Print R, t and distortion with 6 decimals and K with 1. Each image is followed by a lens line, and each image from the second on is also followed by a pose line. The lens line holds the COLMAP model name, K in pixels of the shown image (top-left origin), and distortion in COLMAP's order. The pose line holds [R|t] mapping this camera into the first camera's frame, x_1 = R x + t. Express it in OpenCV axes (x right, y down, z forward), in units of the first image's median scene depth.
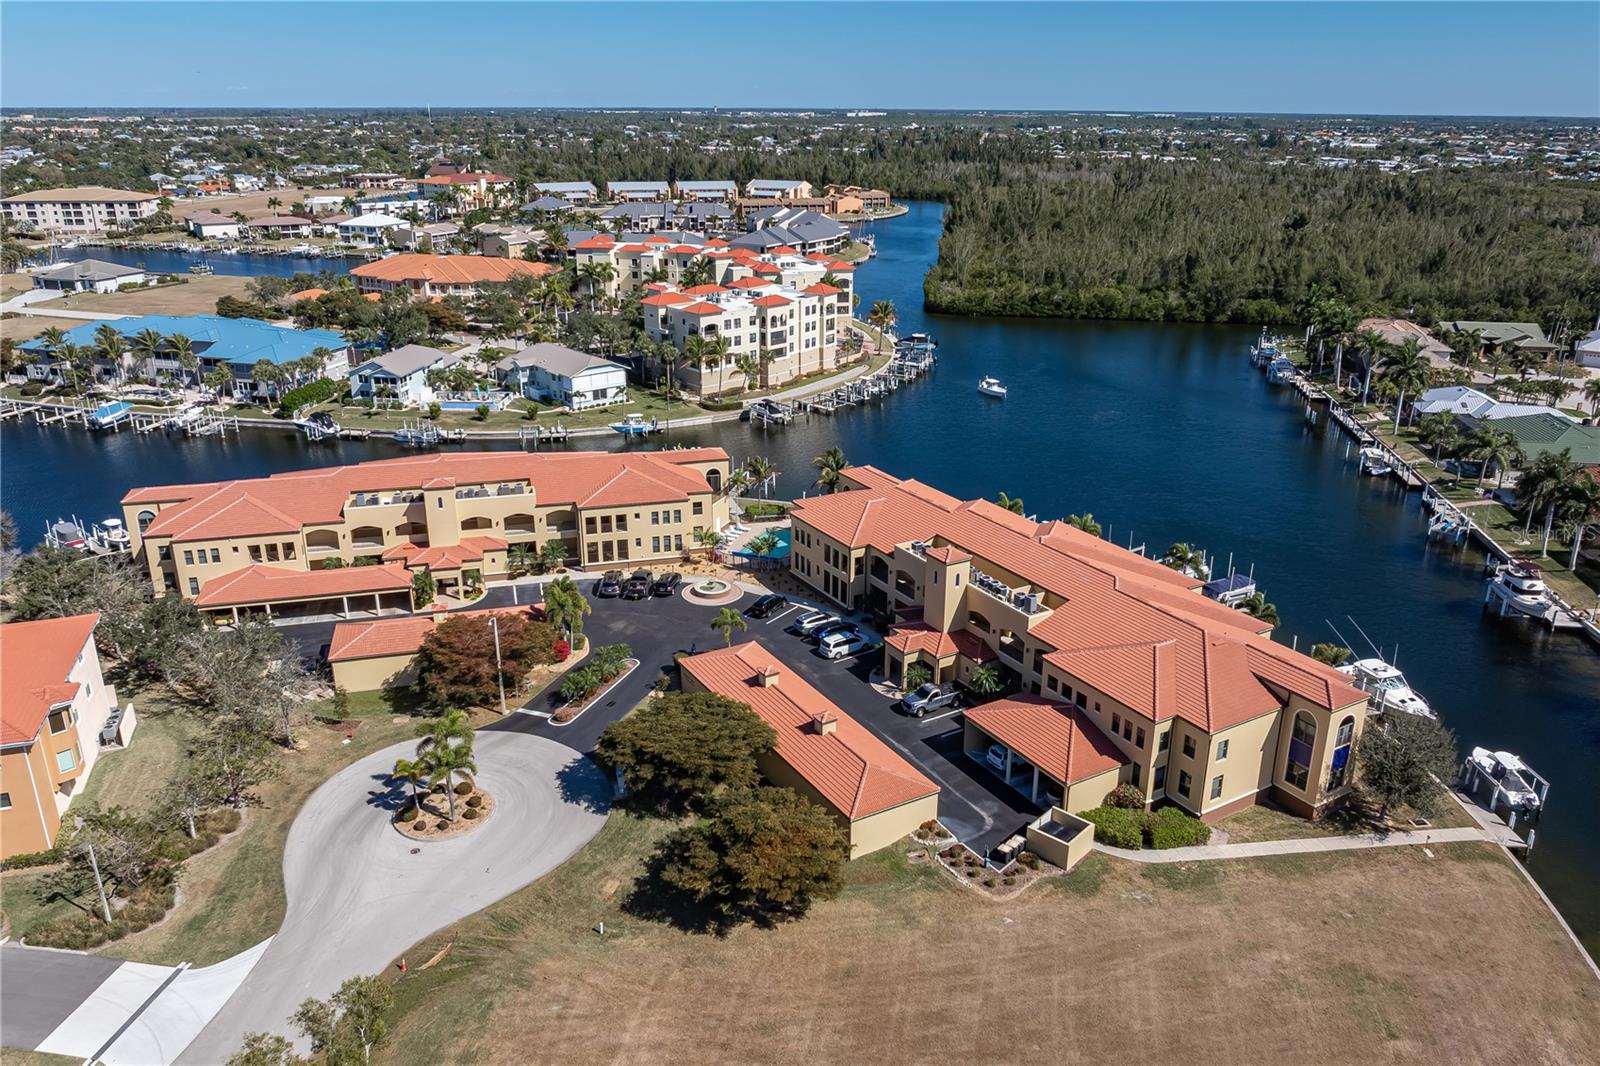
lens RADIAL K [[1184.6, 0, 814.6], [0, 1184.6, 538.8], [0, 0, 1]] dist [-0.008275, 0.000654]
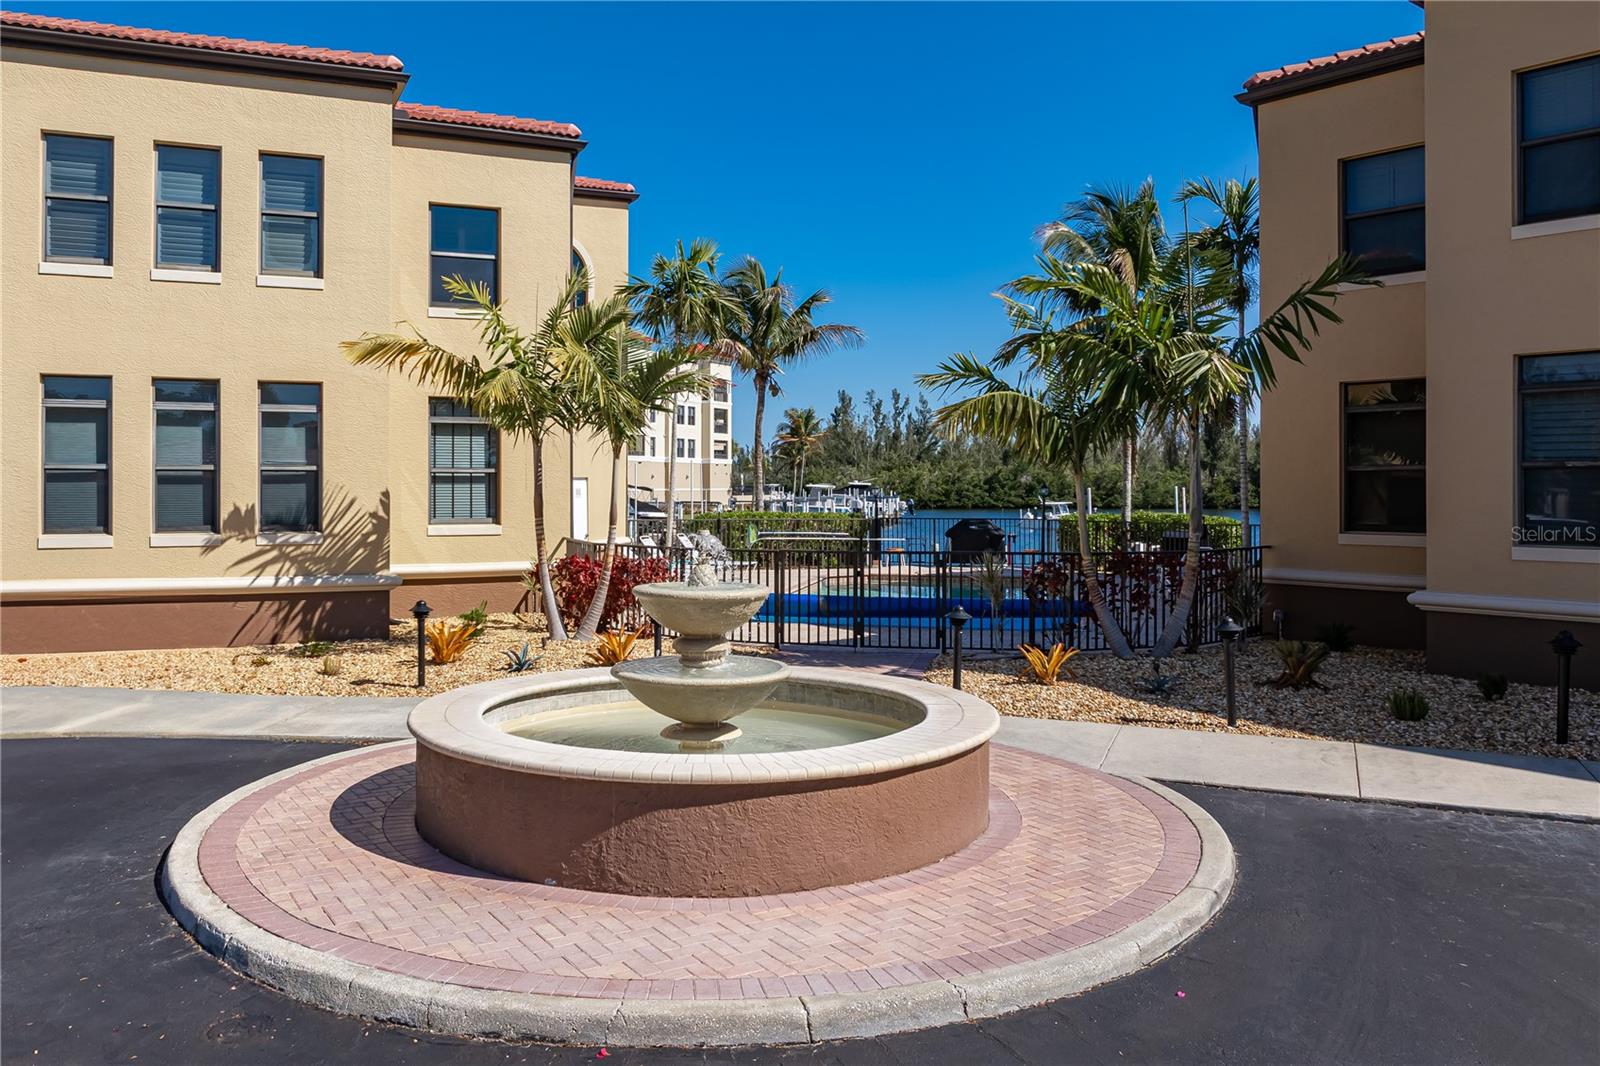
lens RADIAL K [[1247.1, 0, 726.7], [0, 1247.1, 483.6], [0, 0, 1]] dist [-0.014268, -0.009526]
pose [[0.992204, -0.005324, 0.124513, -0.051491], [0.048240, 0.937611, -0.344322, 0.028924], [-0.114912, 0.347645, 0.930558, 0.516098]]
